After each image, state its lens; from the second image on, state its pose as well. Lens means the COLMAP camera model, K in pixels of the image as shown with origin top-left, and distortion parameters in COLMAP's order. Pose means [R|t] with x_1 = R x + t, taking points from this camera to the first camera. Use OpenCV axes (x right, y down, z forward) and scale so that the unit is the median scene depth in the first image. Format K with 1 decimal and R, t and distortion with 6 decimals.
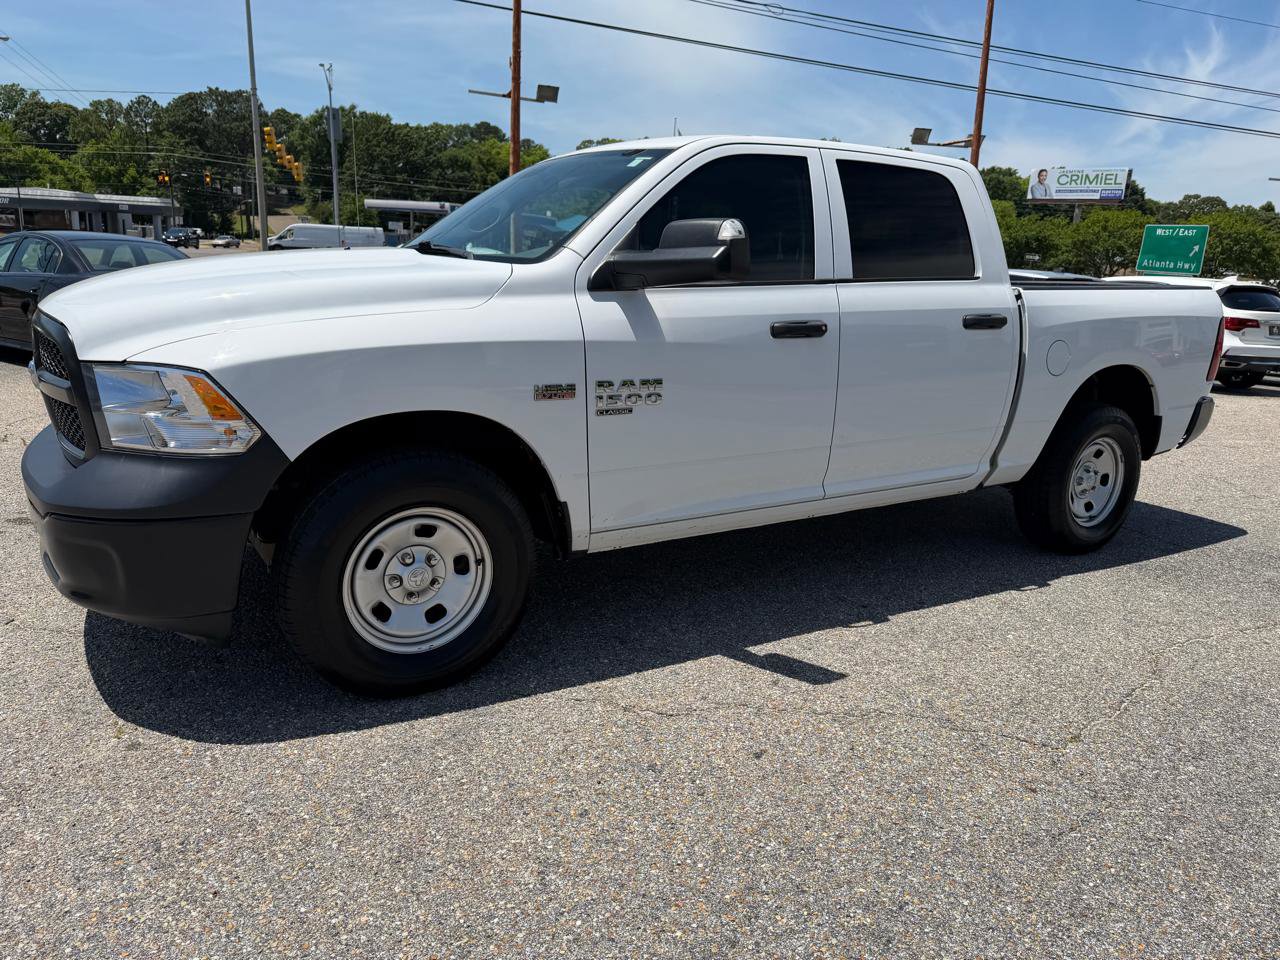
lens RADIAL K [[900.8, 0, 639.5], [0, 900.8, 482.7], [0, 0, 1]] dist [0.006567, -0.012130]
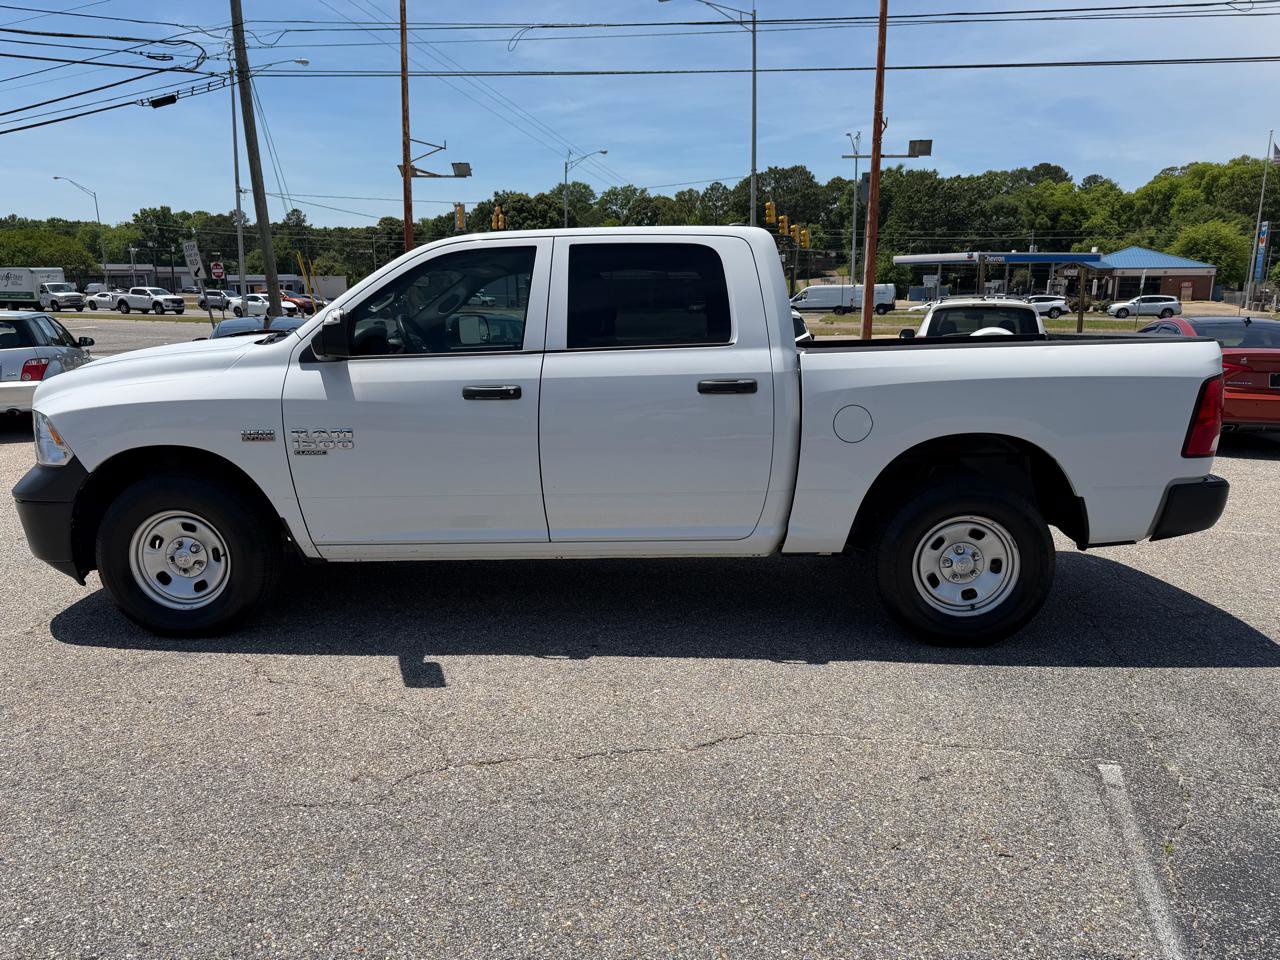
lens RADIAL K [[890.5, 0, 636.6], [0, 890.5, 487.3], [0, 0, 1]] dist [0.080779, -0.100063]
pose [[0.835327, 0.063809, -0.546037, 0.947247], [-0.091994, 0.995460, -0.024405, -0.034413], [0.542001, 0.070618, 0.837405, 0.123004]]
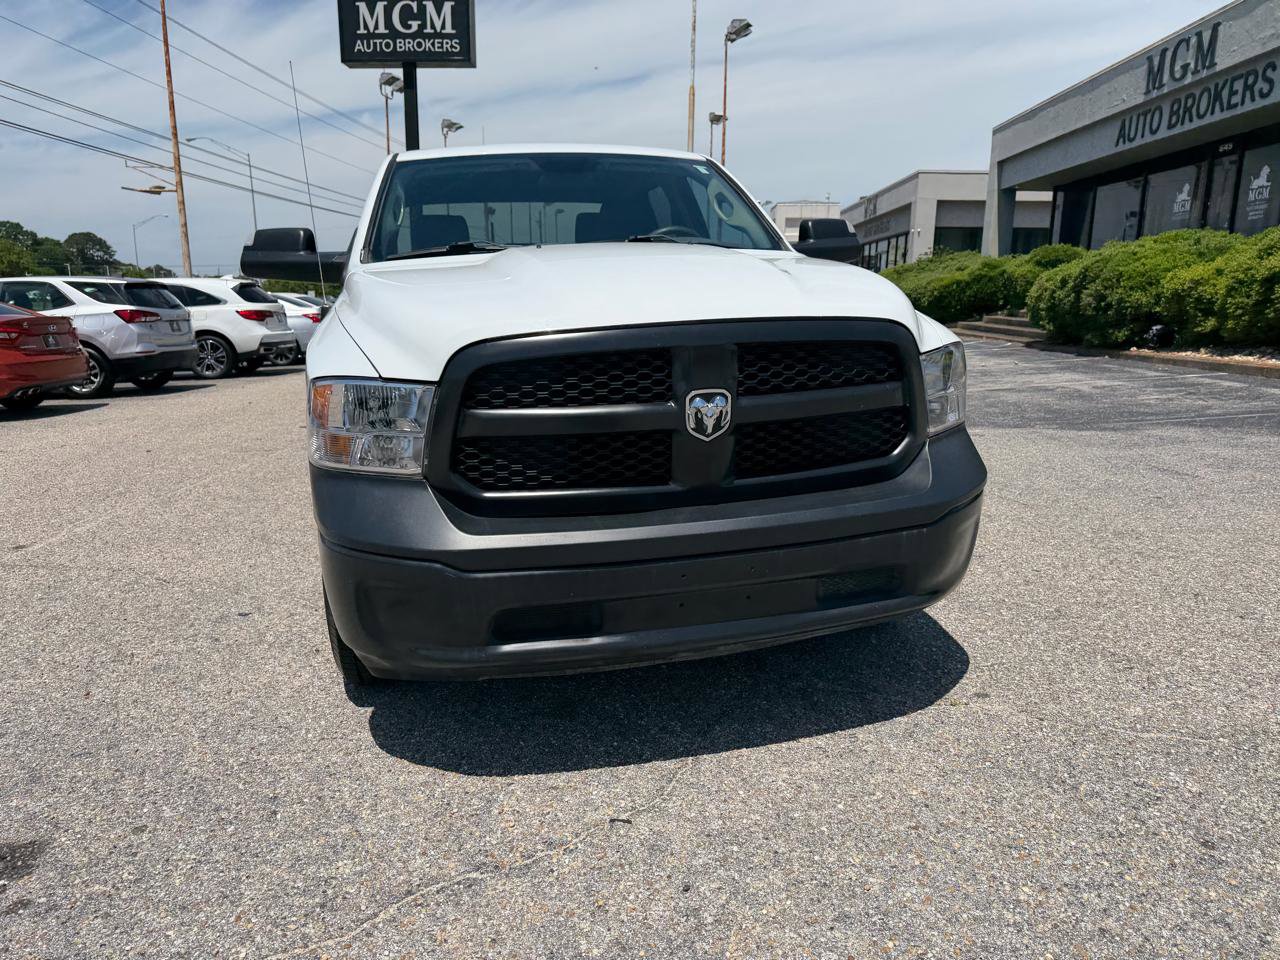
lens RADIAL K [[897.9, 0, 636.3], [0, 897.9, 484.8], [0, 0, 1]] dist [0.004597, -0.008281]
pose [[0.307854, -0.250048, 0.917988, -1.163825], [0.253720, 0.951483, 0.174085, -0.175847], [-0.916980, 0.179319, 0.356360, 0.680924]]
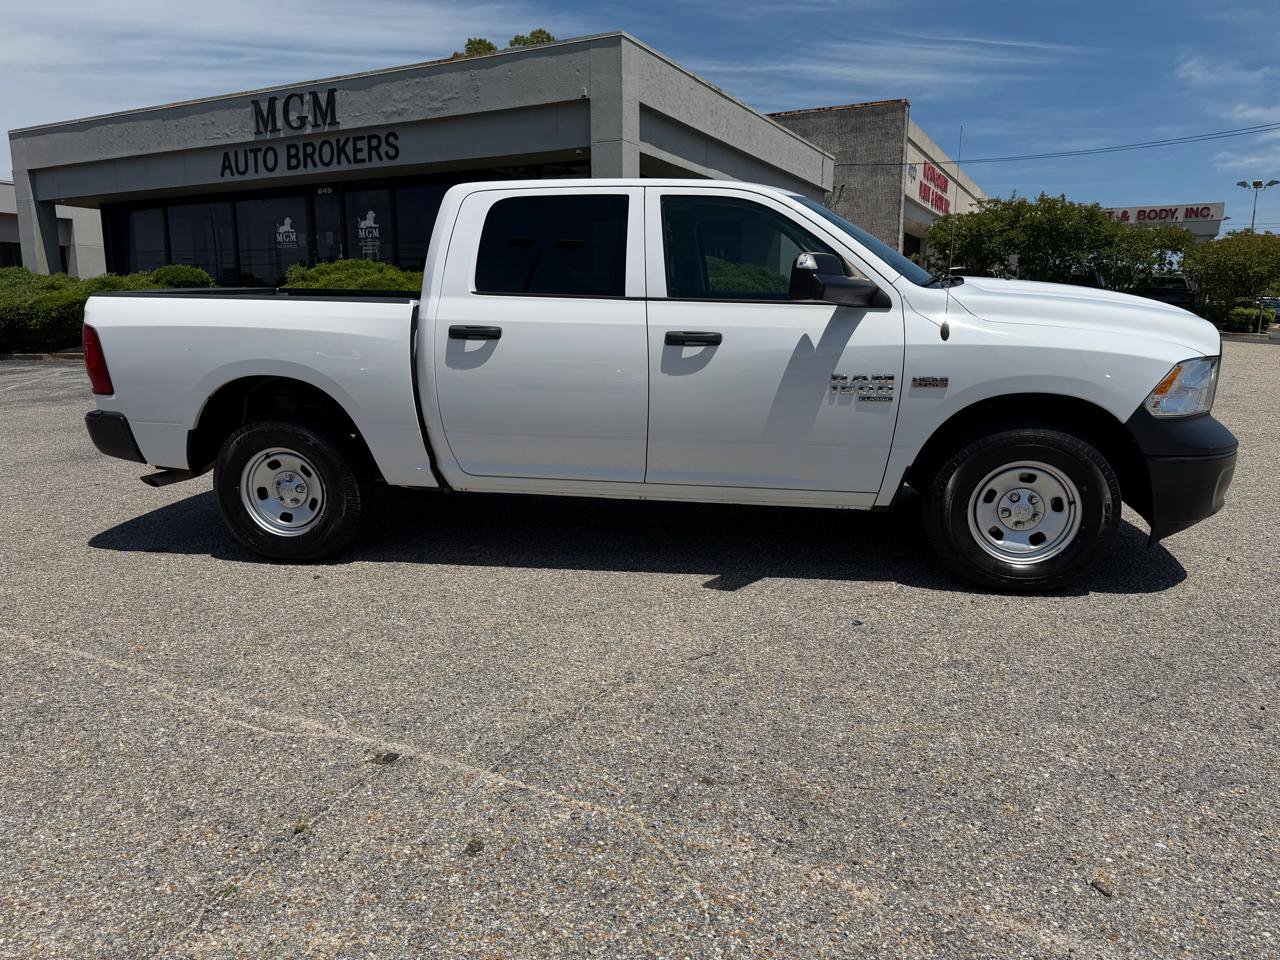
lens RADIAL K [[888.9, 0, 622.5], [0, 888.9, 476.9], [0, 0, 1]] dist [0.045059, -0.045082]
pose [[-0.730586, -0.171439, 0.660948, -0.856656], [0.144064, 0.907477, 0.394627, -0.588733], [-0.667450, 0.383528, -0.638292, 2.297109]]
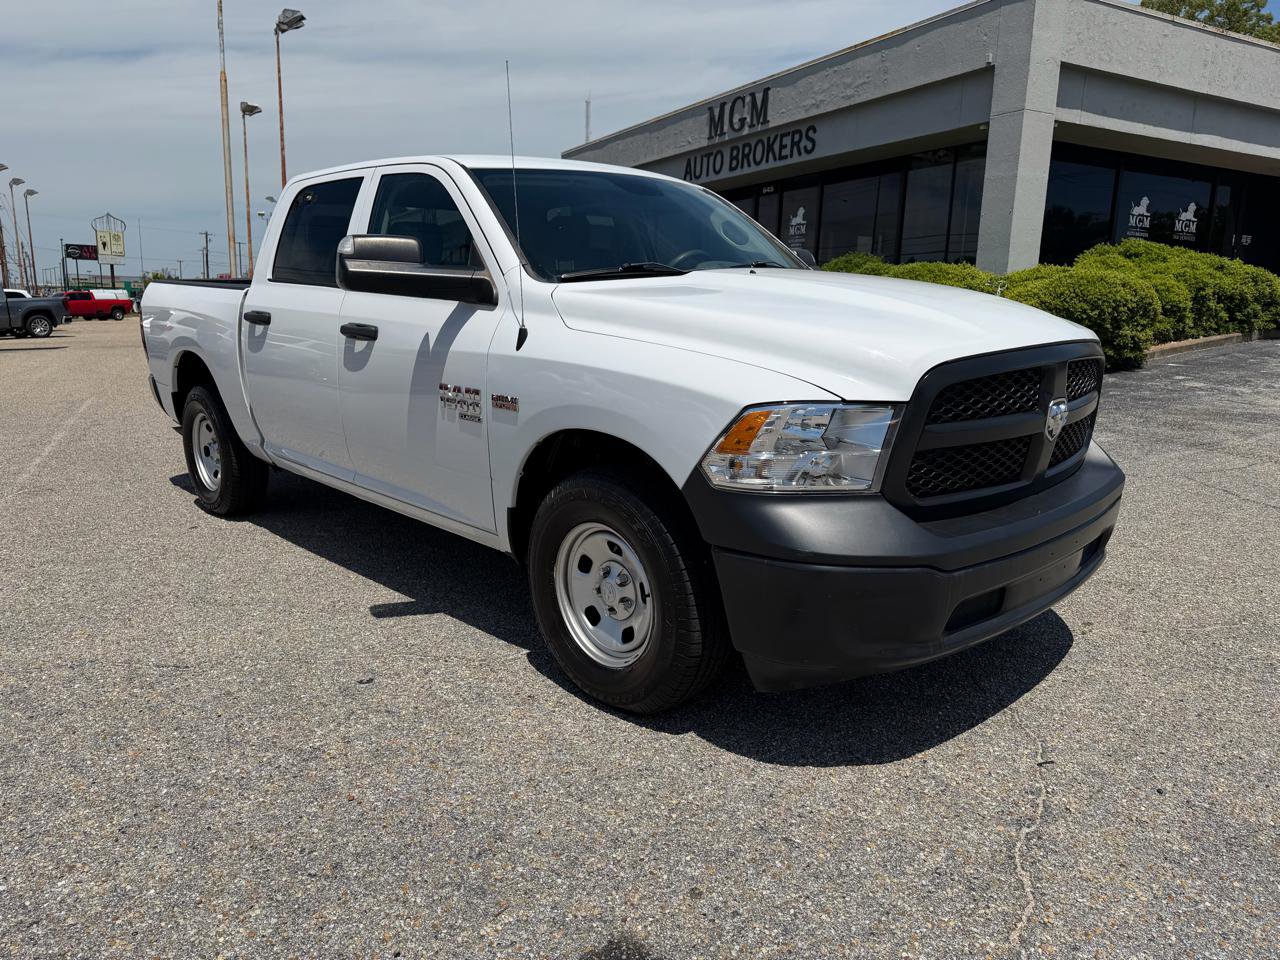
lens RADIAL K [[889.4, 0, 632.1], [0, 889.4, 481.1], [0, 0, 1]] dist [0.056908, -0.084586]
pose [[-0.195228, -0.245981, 0.949410, -1.234151], [0.217836, 0.932981, 0.286518, -0.350222], [-0.956260, 0.262753, -0.128561, 1.303421]]
